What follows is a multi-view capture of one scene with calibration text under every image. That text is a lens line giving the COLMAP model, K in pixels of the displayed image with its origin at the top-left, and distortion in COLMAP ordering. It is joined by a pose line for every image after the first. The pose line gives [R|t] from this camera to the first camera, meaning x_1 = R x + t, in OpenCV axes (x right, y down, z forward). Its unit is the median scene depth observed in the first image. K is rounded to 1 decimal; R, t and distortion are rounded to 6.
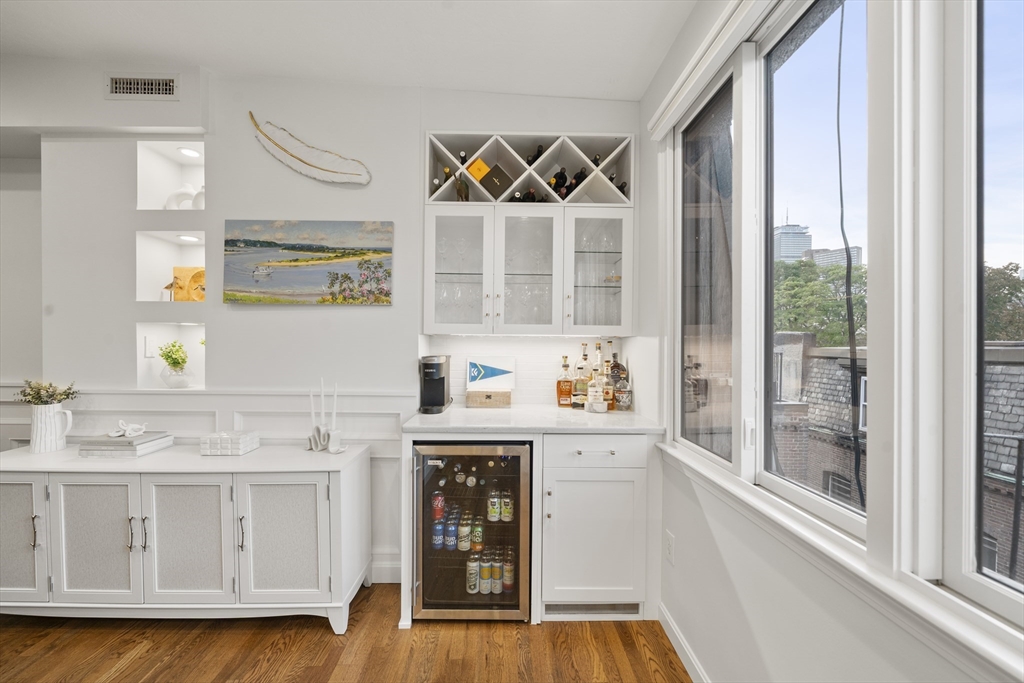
lens RADIAL K [[400.2, 0, 502.3], [0, 400.2, 346.4], [0, 0, 1]] dist [0.000819, -0.000016]
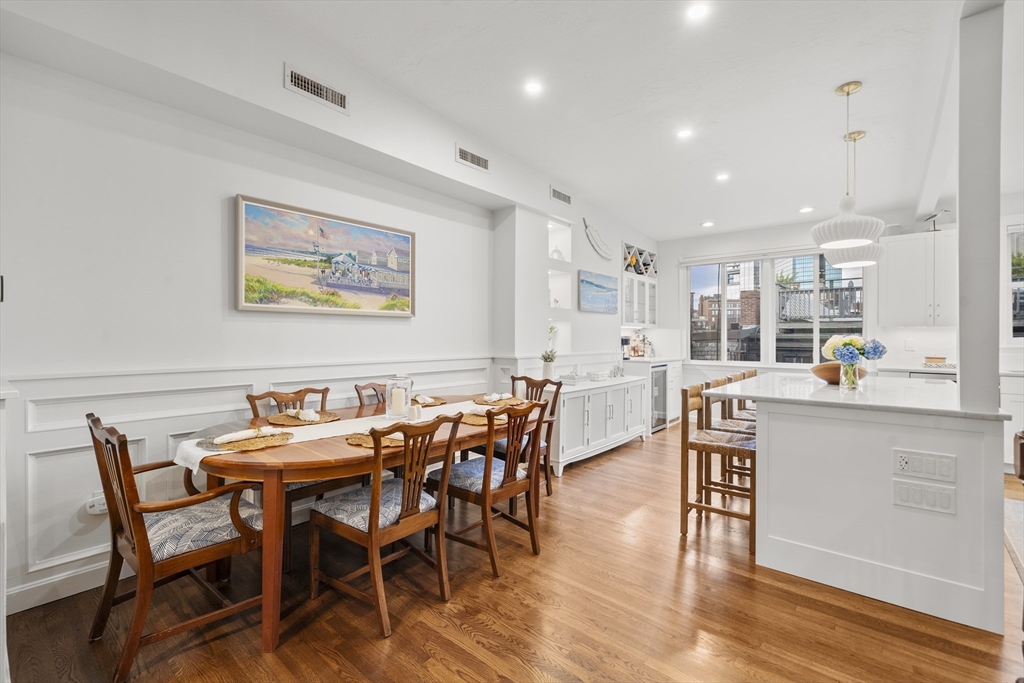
lens RADIAL K [[446.3, 0, 506.0], [0, 446.3, 338.8], [0, 0, 1]] dist [0.000518, 0.000115]
pose [[0.655013, -0.008879, 0.755566, -2.631883], [0.003994, 0.999958, 0.008288, 0.016420], [-0.755607, -0.002411, 0.655021, -0.201778]]
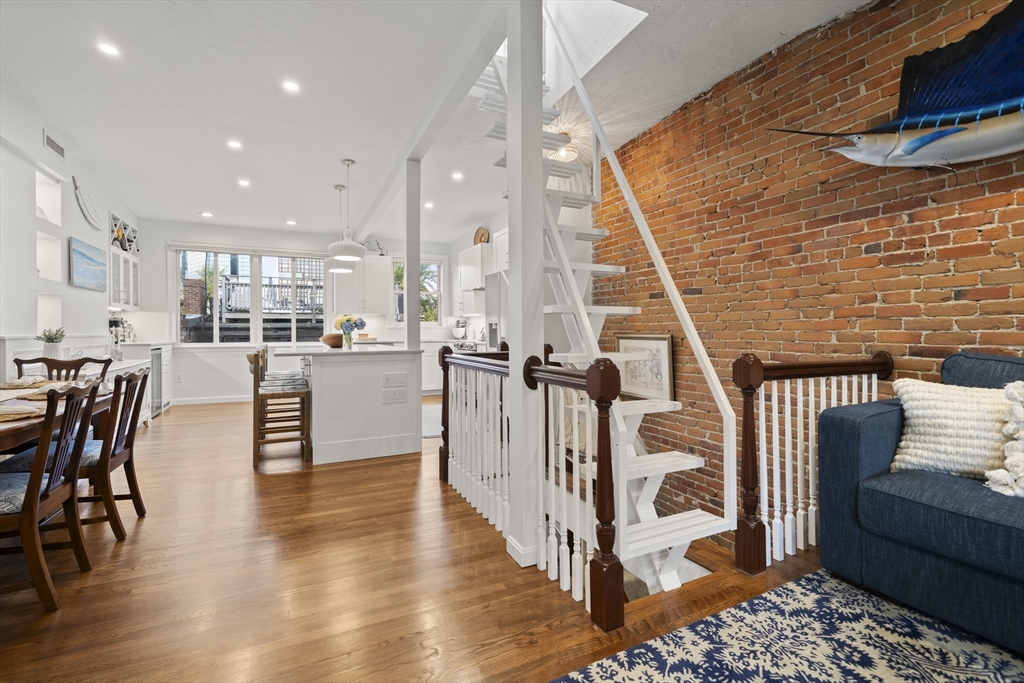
lens RADIAL K [[454.9, 0, 502.0], [0, 454.9, 331.9], [0, 0, 1]] dist [0.000169, 0.000022]
pose [[-0.420705, -0.009351, 0.907150, -3.237403], [0.001590, 0.999938, 0.011045, 0.077935], [-0.907196, 0.006089, -0.420663, 0.138432]]
